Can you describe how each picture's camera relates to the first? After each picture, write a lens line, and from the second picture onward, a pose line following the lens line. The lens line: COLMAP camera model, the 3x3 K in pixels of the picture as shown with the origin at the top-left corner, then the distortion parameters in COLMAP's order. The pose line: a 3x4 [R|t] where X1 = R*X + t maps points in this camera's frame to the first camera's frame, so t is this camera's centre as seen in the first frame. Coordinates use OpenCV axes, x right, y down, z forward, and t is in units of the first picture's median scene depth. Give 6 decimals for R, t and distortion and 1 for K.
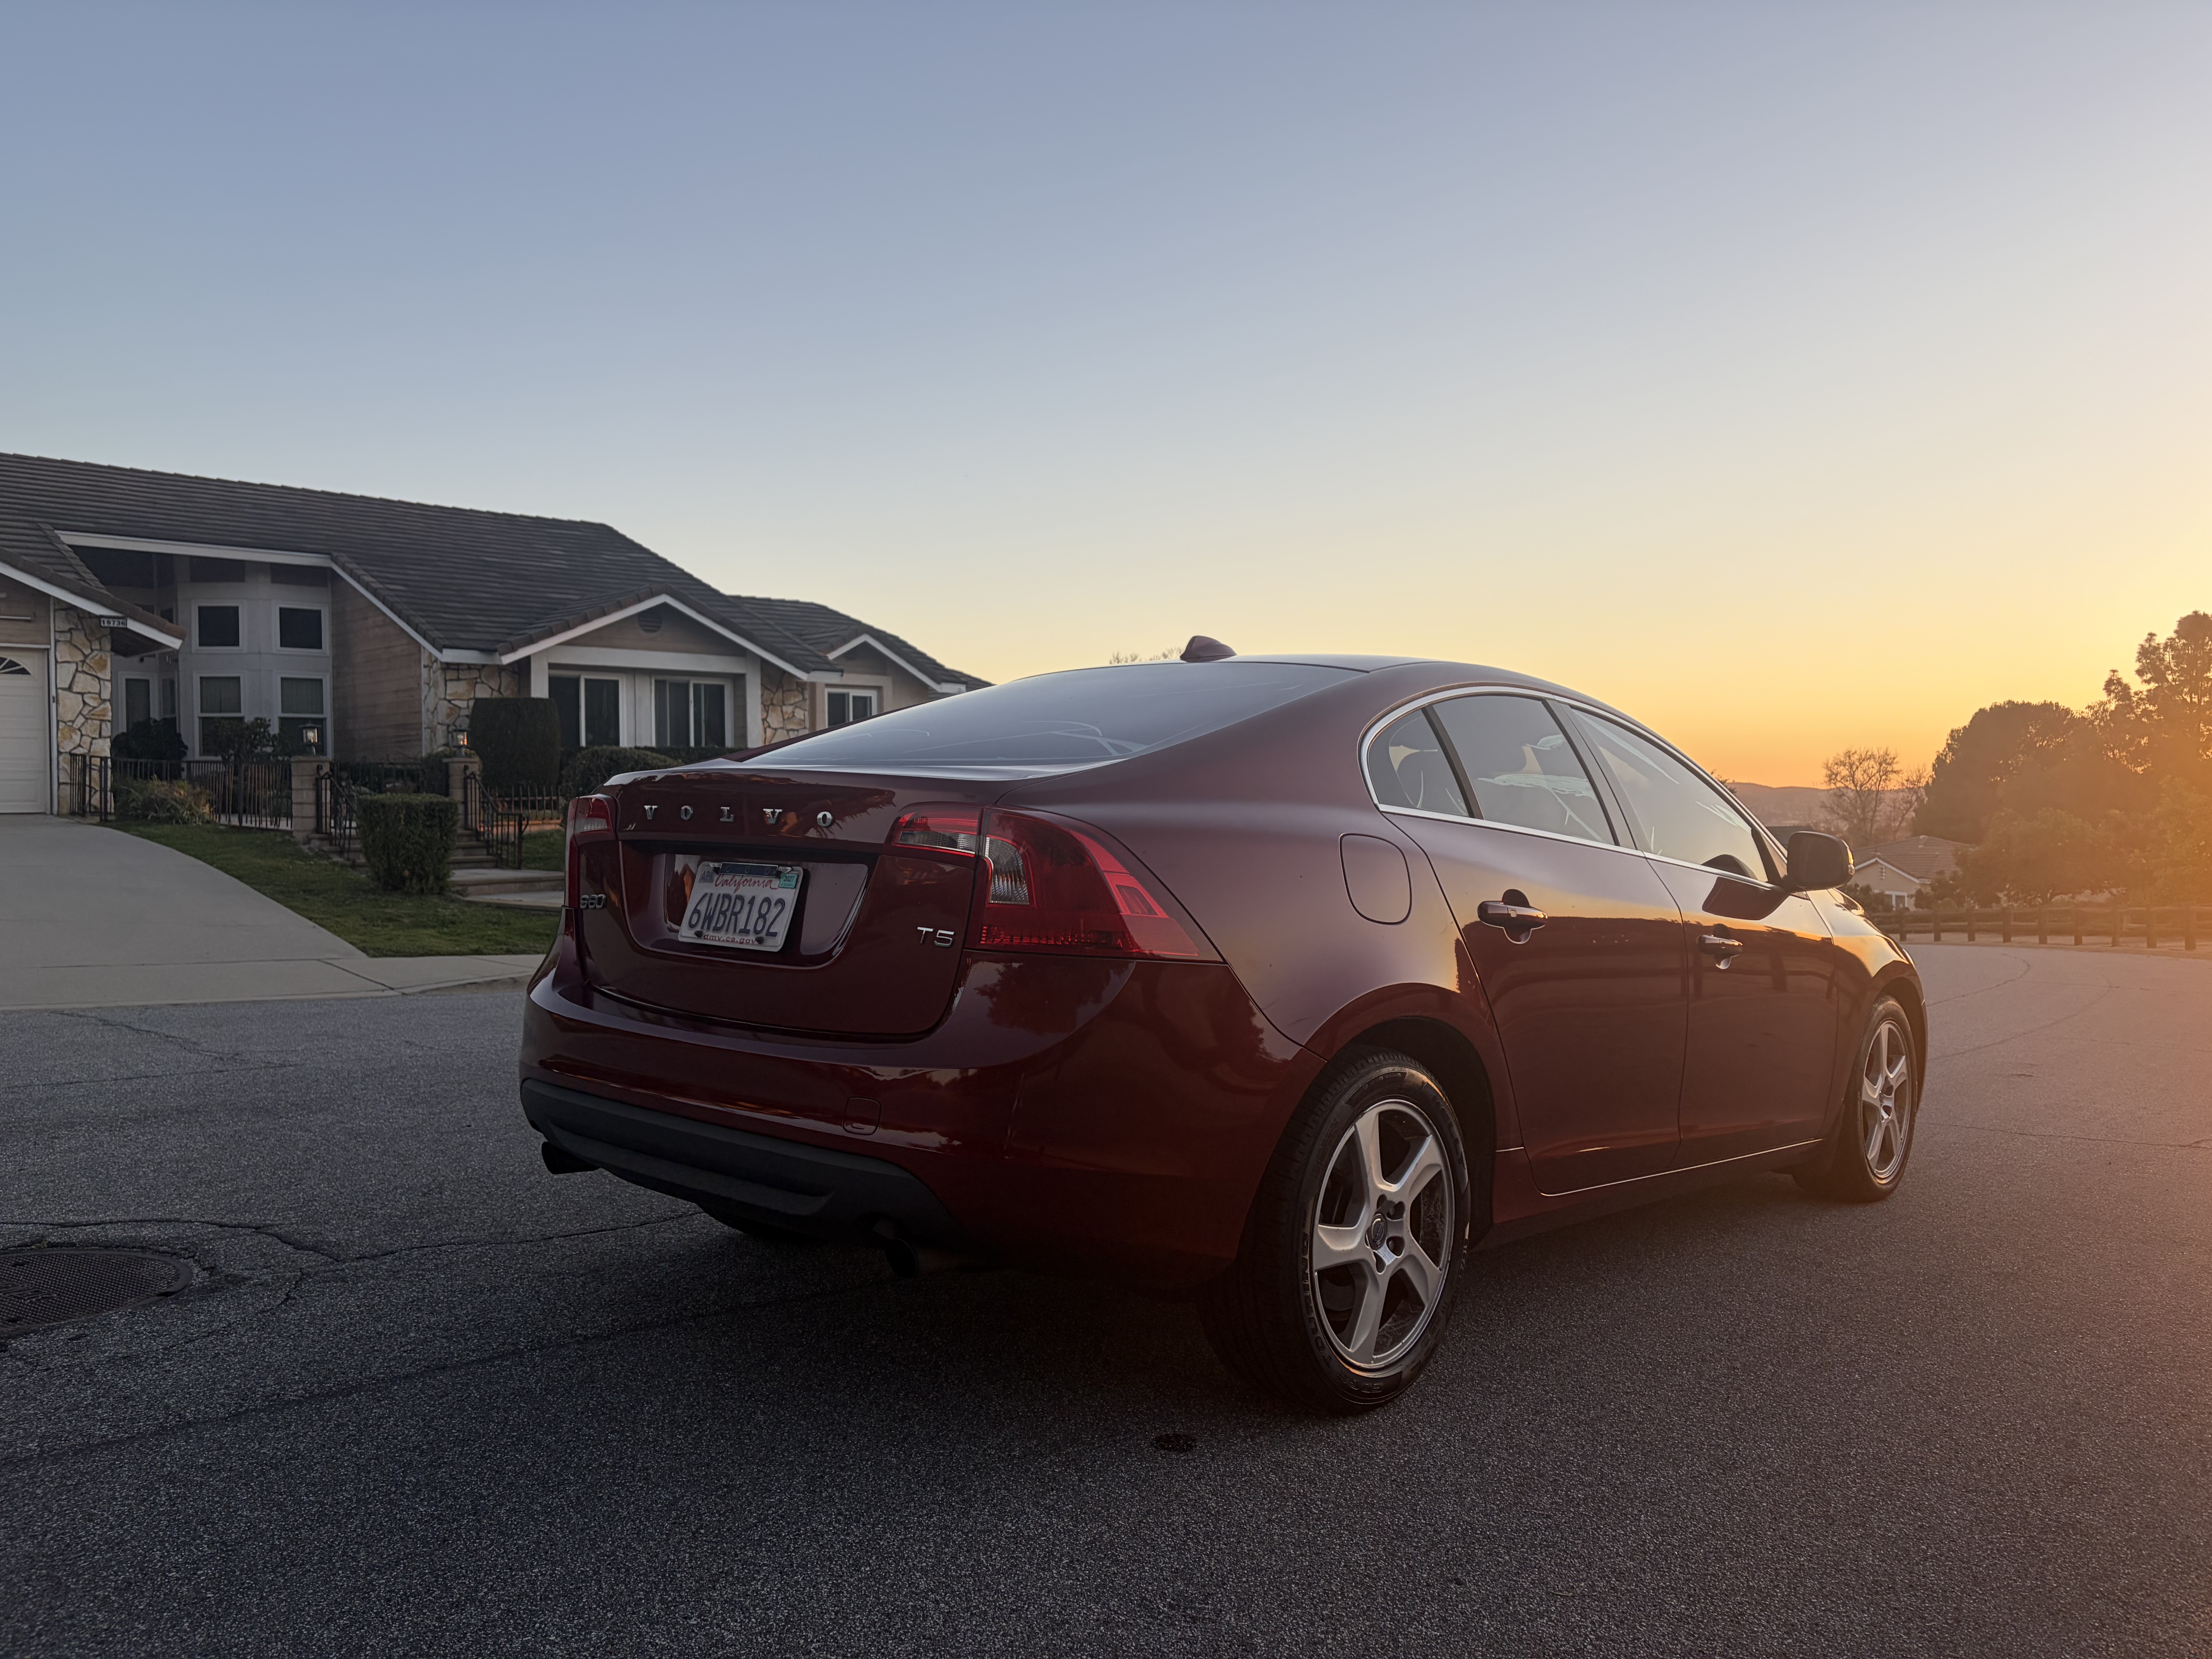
lens RADIAL K [[1696.1, 0, 1097.1], [0, 1696.1, 830.5], [0, 0, 1]] dist [0.008121, 0.006368]
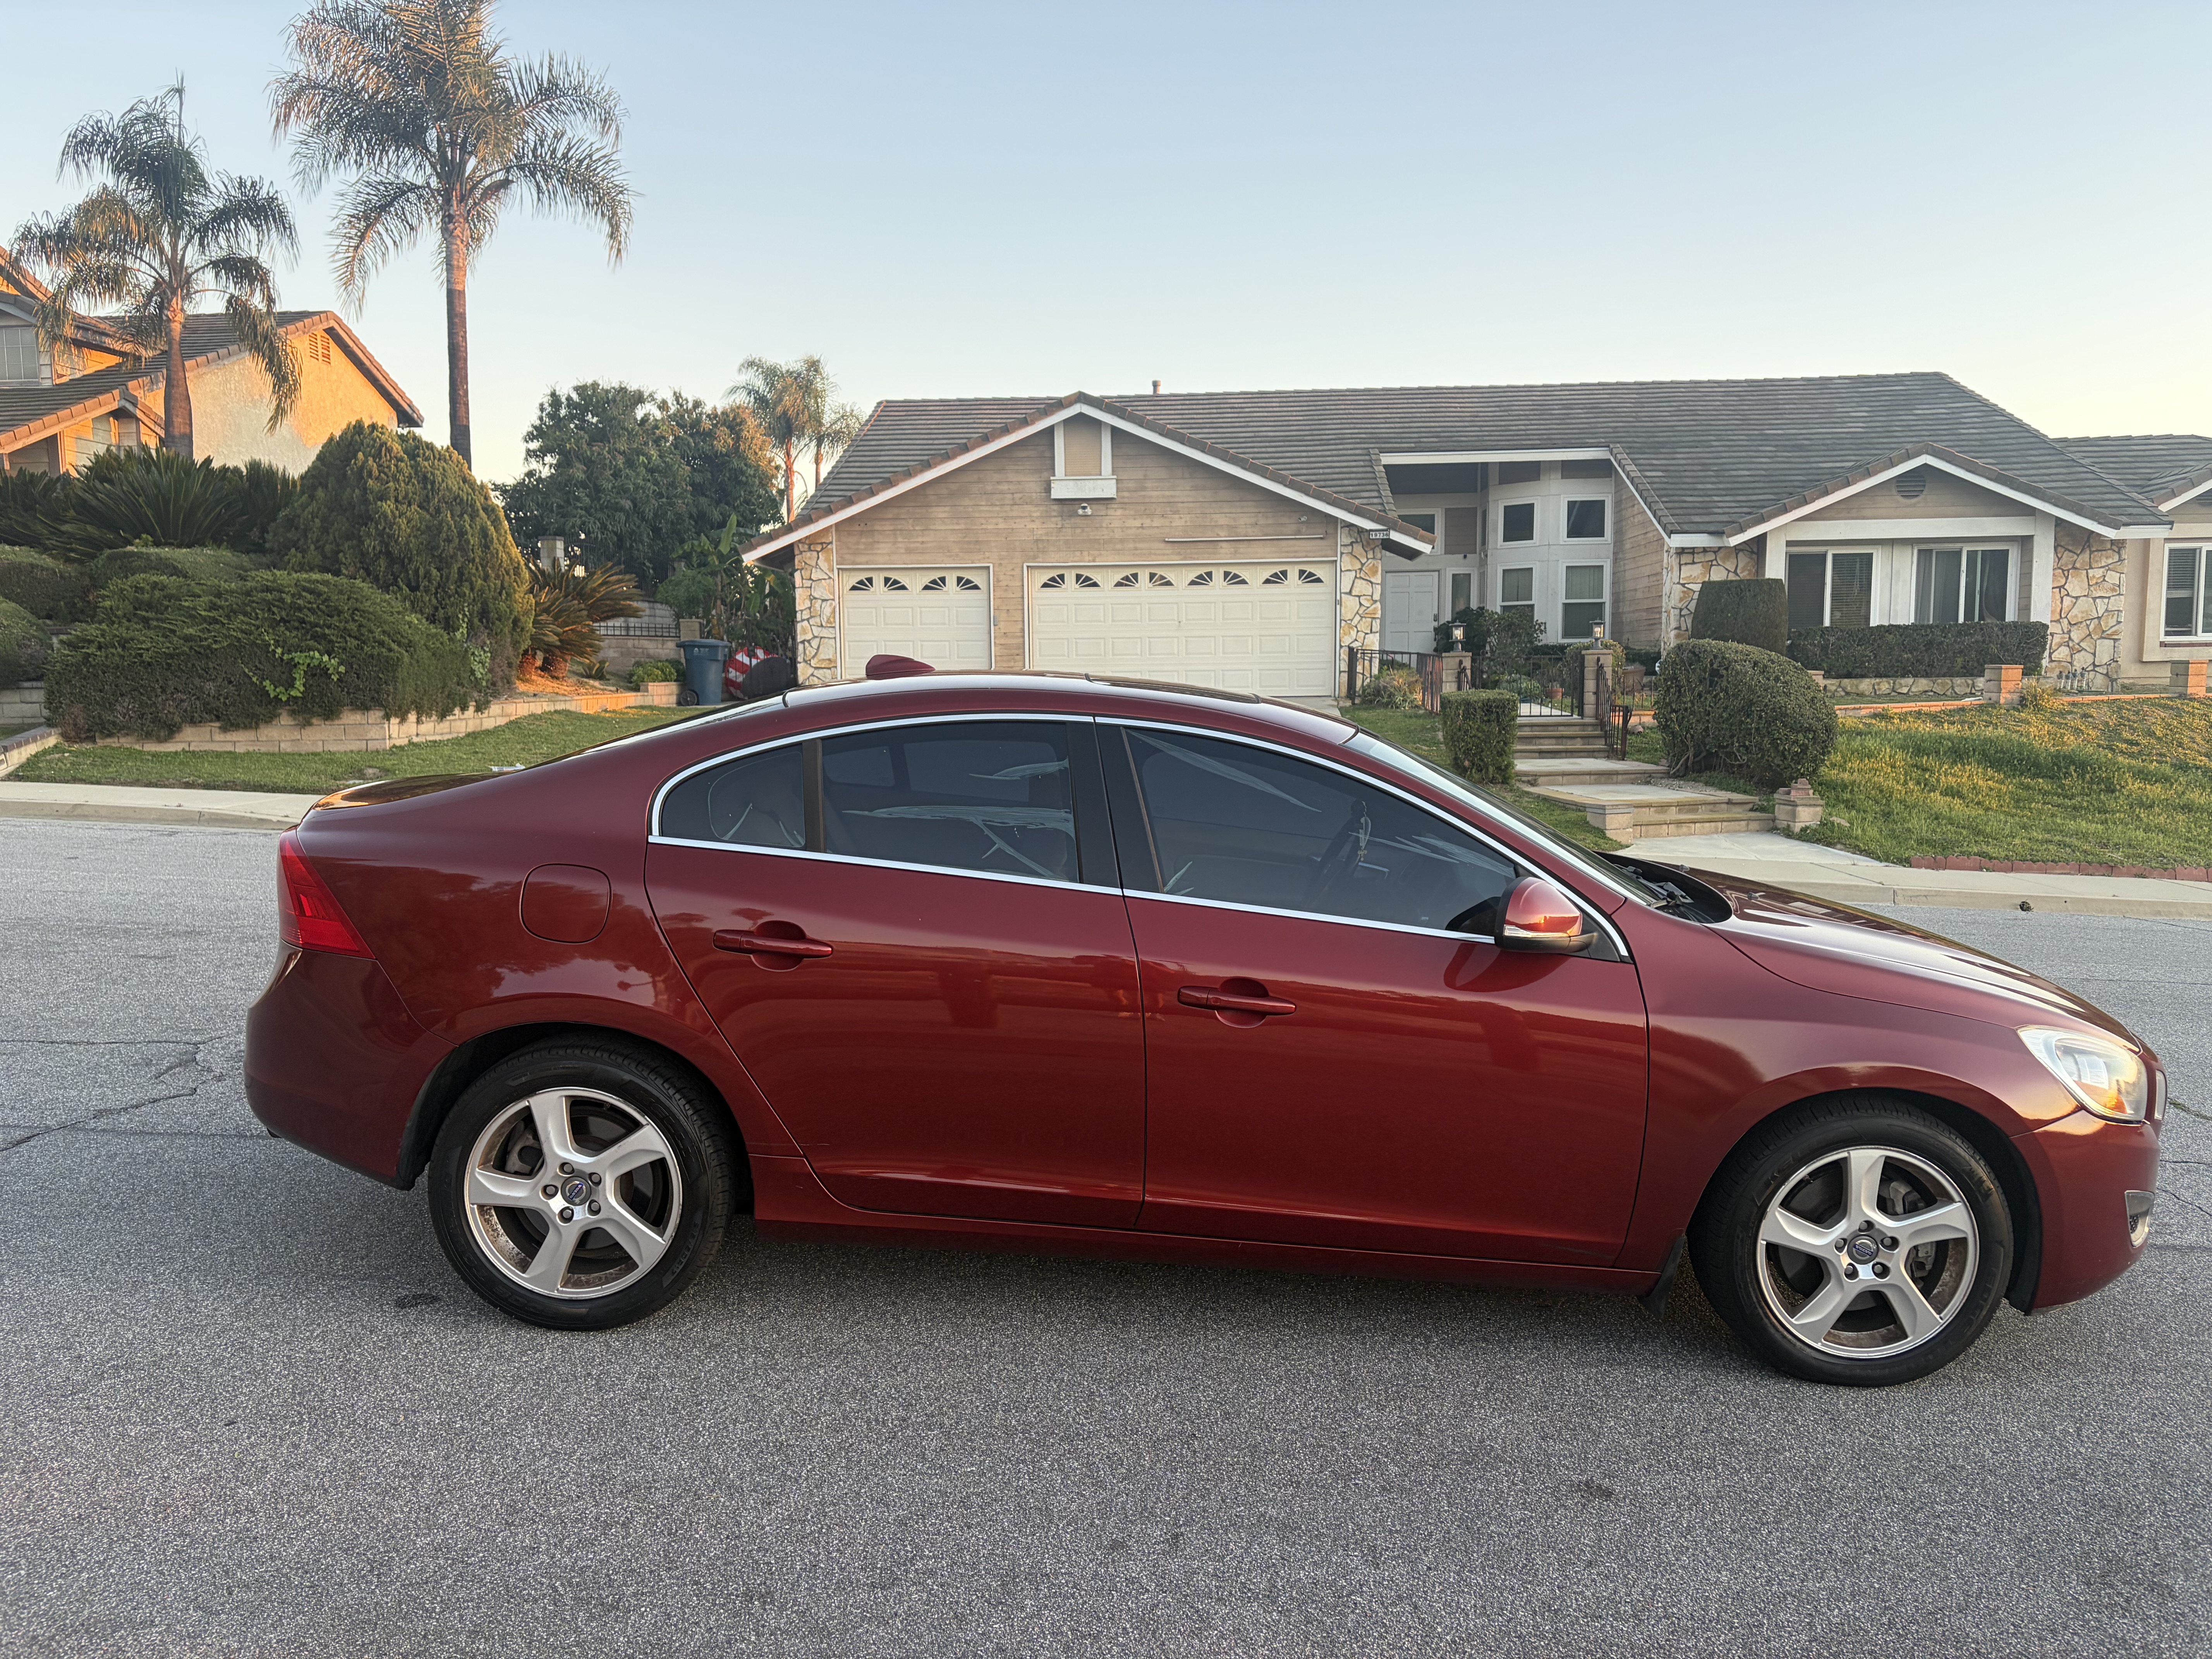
lens RADIAL K [[1696.1, 0, 1097.1], [0, 1696.1, 830.5], [0, 0, 1]] dist [0.008121, 0.006368]
pose [[0.646369, 0.071323, -0.759685, 0.173388], [-0.006085, 0.996072, 0.088340, -0.017300], [0.763001, -0.052478, 0.644263, 0.068270]]
